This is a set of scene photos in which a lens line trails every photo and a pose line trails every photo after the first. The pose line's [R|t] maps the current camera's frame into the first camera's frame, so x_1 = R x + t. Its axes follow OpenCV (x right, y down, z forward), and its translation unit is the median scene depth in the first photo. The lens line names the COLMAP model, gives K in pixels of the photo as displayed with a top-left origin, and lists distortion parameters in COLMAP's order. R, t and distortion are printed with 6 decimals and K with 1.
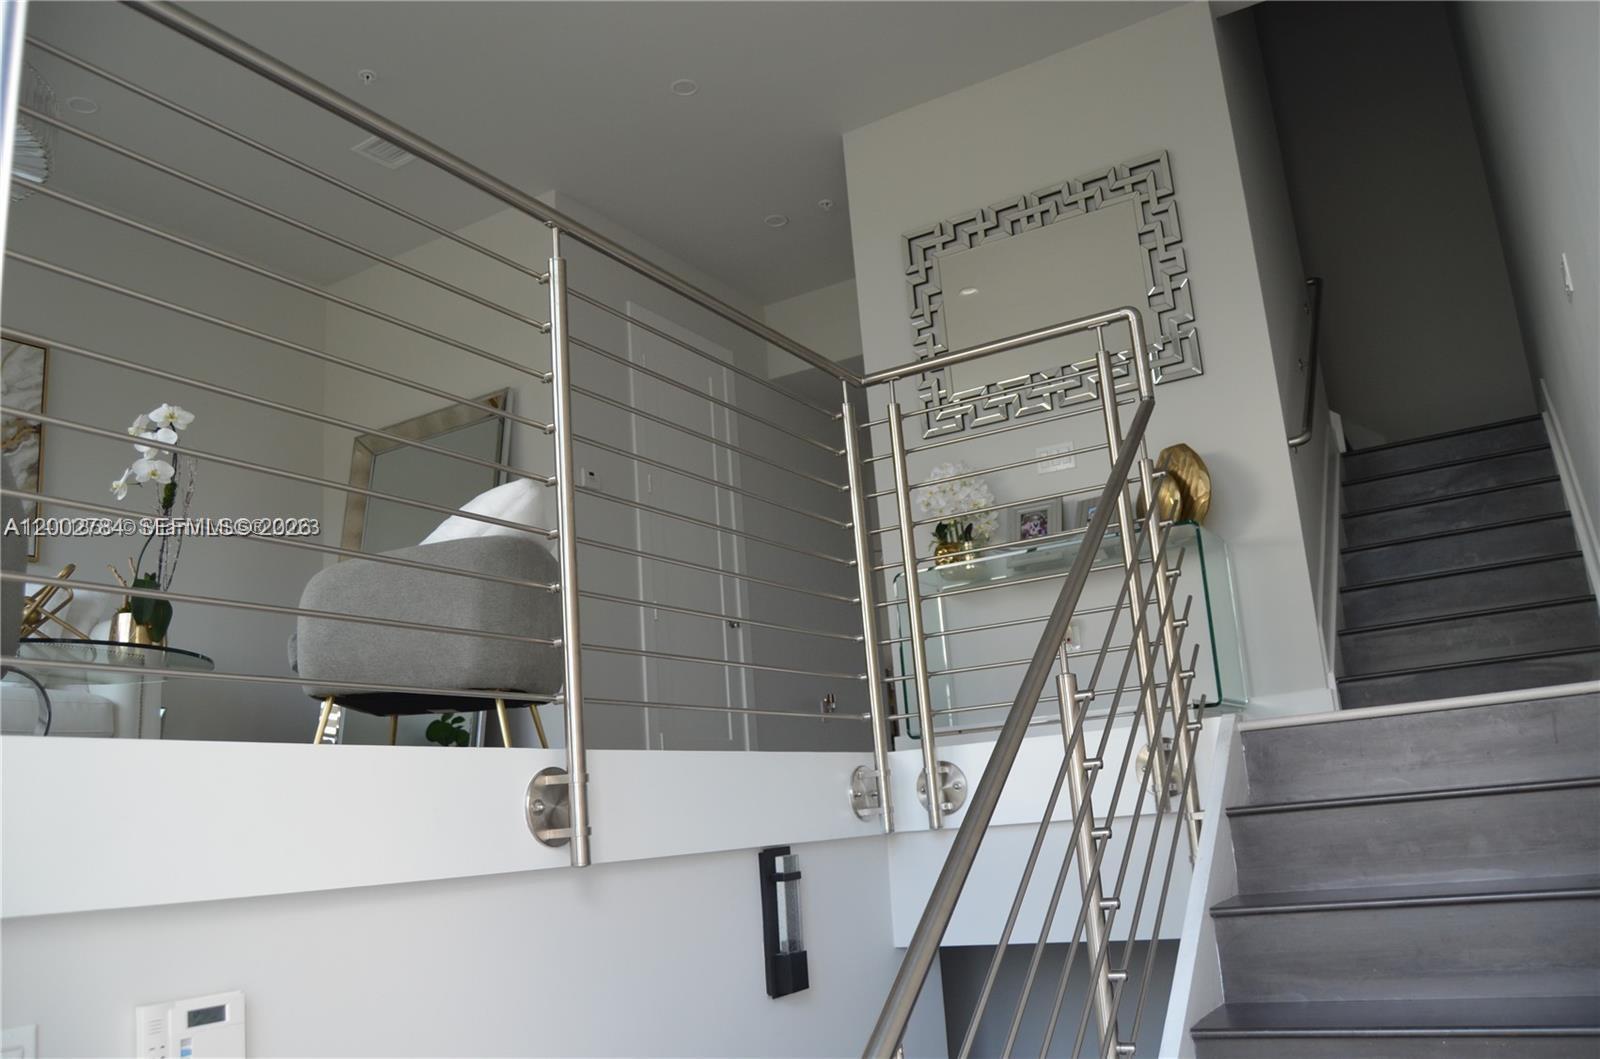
lens RADIAL K [[1240.8, 0, 819.2], [0, 1240.8, 536.0], [0, 0, 1]] dist [-0.084914, 0.034751]
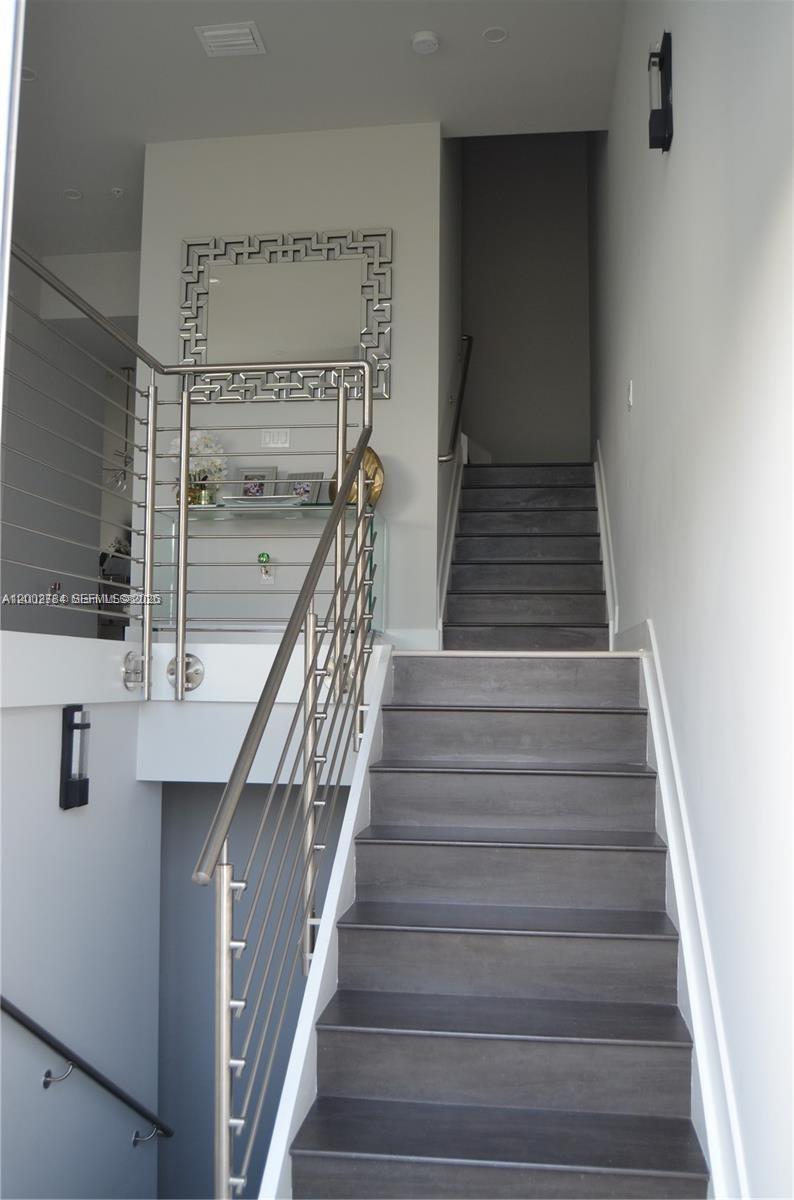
lens RADIAL K [[1044.0, 0, 399.2], [0, 1044.0, 584.2], [0, 0, 1]] dist [-0.052340, -0.000949]
pose [[0.914841, 0.120171, 0.385520, -0.149757], [-0.167172, 0.981749, 0.090677, -0.044850], [-0.367587, -0.147403, 0.918233, -0.173864]]
